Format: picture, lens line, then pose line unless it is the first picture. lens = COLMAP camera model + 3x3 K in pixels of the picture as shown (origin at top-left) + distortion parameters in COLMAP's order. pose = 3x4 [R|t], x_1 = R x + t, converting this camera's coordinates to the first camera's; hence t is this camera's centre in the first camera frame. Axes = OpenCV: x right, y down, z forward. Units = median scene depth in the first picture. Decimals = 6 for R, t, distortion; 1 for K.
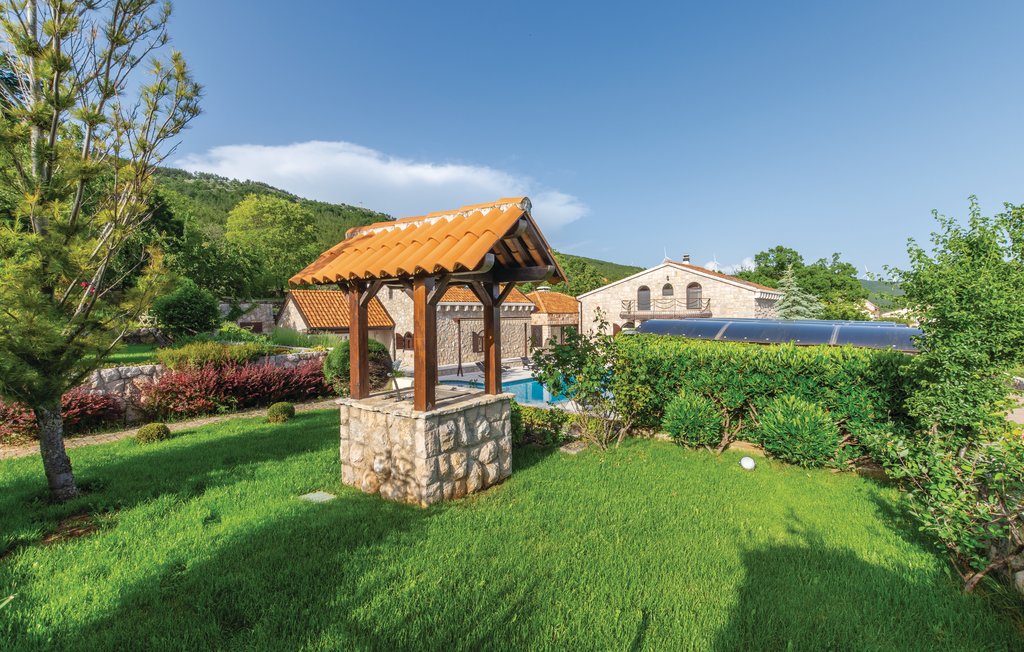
lens RADIAL K [[445.5, 0, 511.3], [0, 445.5, 331.6], [0, 0, 1]] dist [0.000069, -0.001089]
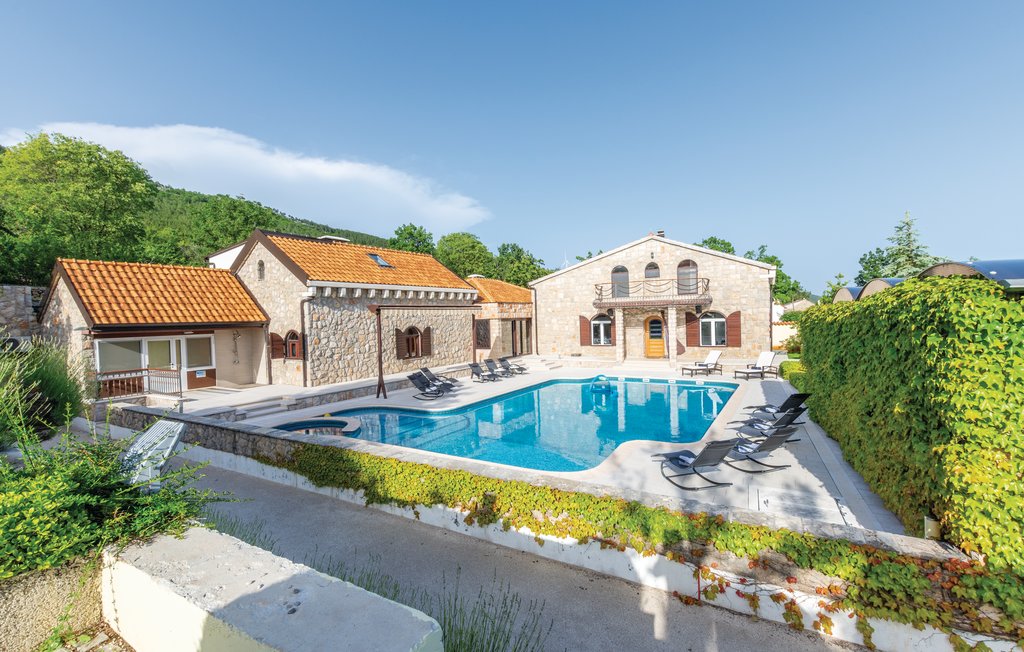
lens RADIAL K [[445.5, 0, 516.9], [0, 445.5, 323.8], [0, 0, 1]] dist [0.000069, -0.001089]
pose [[0.974176, -0.017396, 0.225120, -0.059433], [0.022554, 0.999538, -0.020363, 0.010618], [-0.224662, 0.024914, 0.974118, 0.294928]]
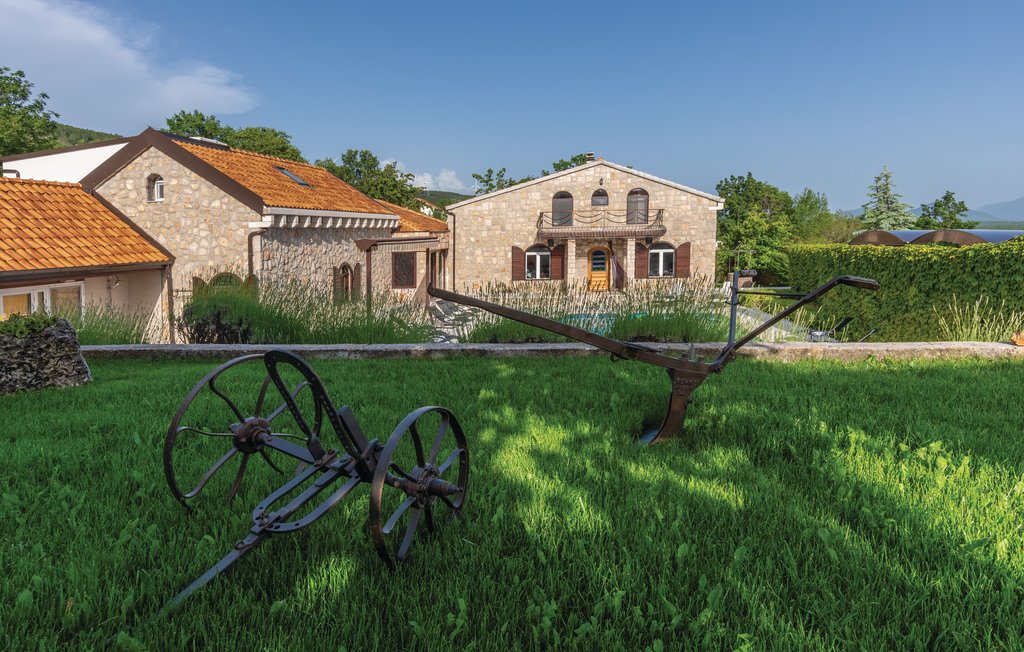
lens RADIAL K [[579.3, 0, 498.2], [0, 579.3, 233.9], [0, 0, 1]] dist [0.061542, 0.002401]
pose [[0.826521, -0.010518, 0.562808, -0.308572], [0.036798, 0.998696, -0.035376, -0.007751], [-0.561703, 0.049949, 0.825830, 0.326565]]
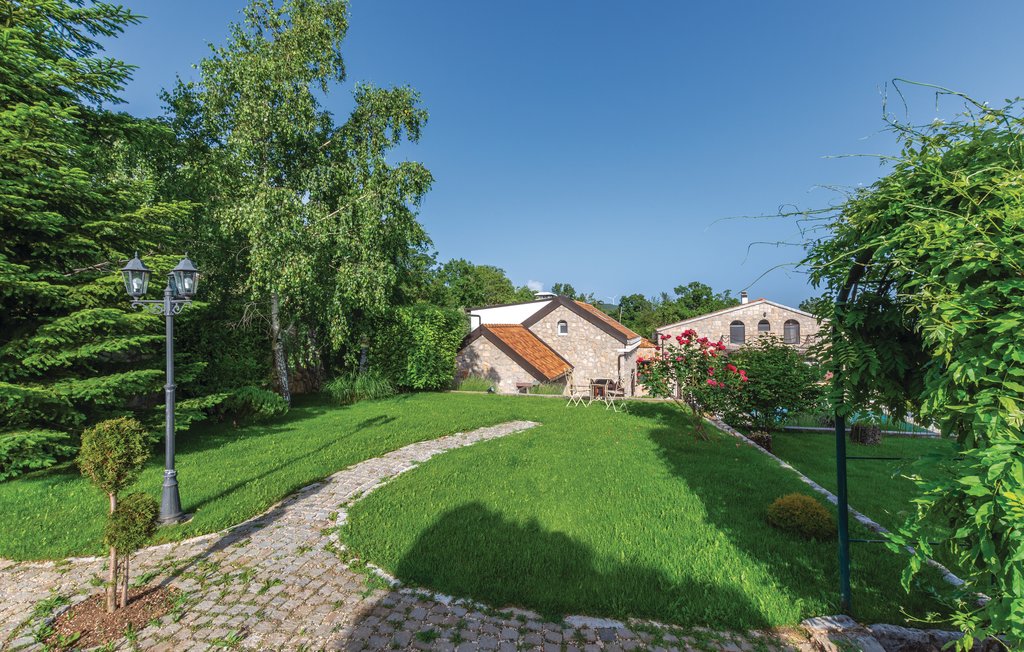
lens RADIAL K [[445.5, 0, 521.6], [0, 445.5, 323.0], [0, 0, 1]] dist [0.000069, -0.001089]
pose [[0.882980, 0.011823, 0.469261, -0.676004], [0.012824, 0.998702, -0.049292, -0.054017], [-0.469235, 0.049542, 0.881683, 0.328643]]
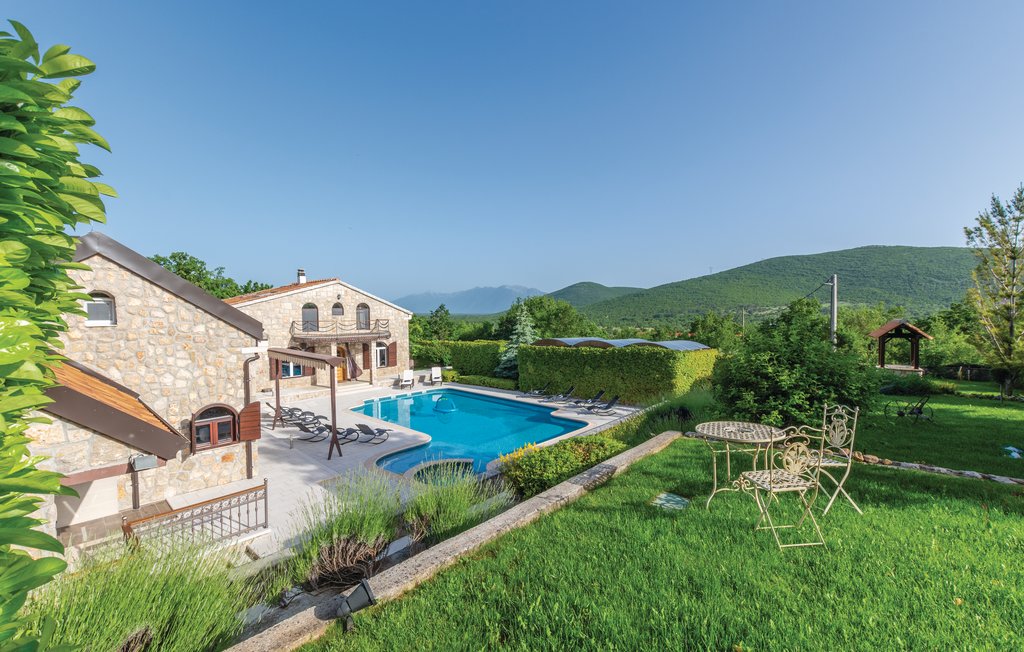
lens RADIAL K [[445.5, 0, 506.9], [0, 445.5, 330.5], [0, 0, 1]] dist [0.000069, -0.001089]
pose [[-0.018496, -0.030647, 0.999359, -0.594030], [0.041055, 0.998664, 0.031386, -0.064192], [-0.998986, 0.041609, -0.017213, 0.669847]]
